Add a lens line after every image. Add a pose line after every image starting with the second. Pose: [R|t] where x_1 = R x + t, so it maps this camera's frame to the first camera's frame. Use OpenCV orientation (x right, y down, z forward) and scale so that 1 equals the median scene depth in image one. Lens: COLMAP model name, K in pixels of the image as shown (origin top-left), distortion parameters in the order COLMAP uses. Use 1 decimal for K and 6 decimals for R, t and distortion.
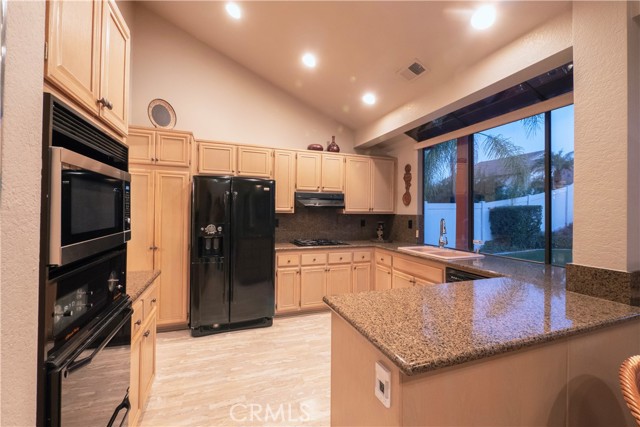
lens RADIAL K [[275.0, 0, 320.0], [0, 275.0, 204.6], [0, 0, 1]] dist [-0.000065, -0.000046]
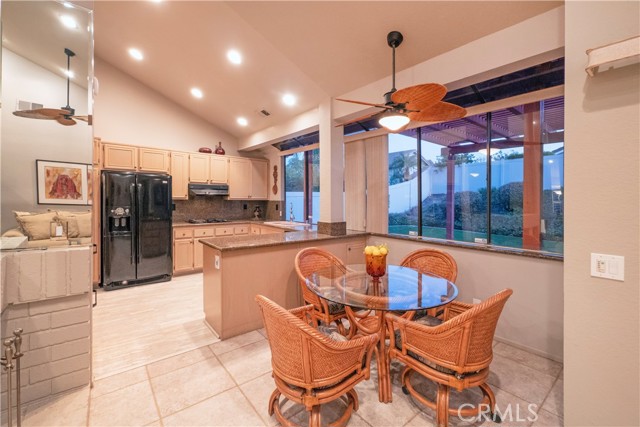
lens RADIAL K [[275.0, 0, 320.0], [0, 275.0, 204.6], [0, 0, 1]] dist [-0.000065, -0.000046]
pose [[0.945898, -0.007511, 0.324376, 0.080235], [-0.007205, 0.998999, 0.044143, -0.008083], [-0.324383, -0.044092, 0.944898, -0.480831]]
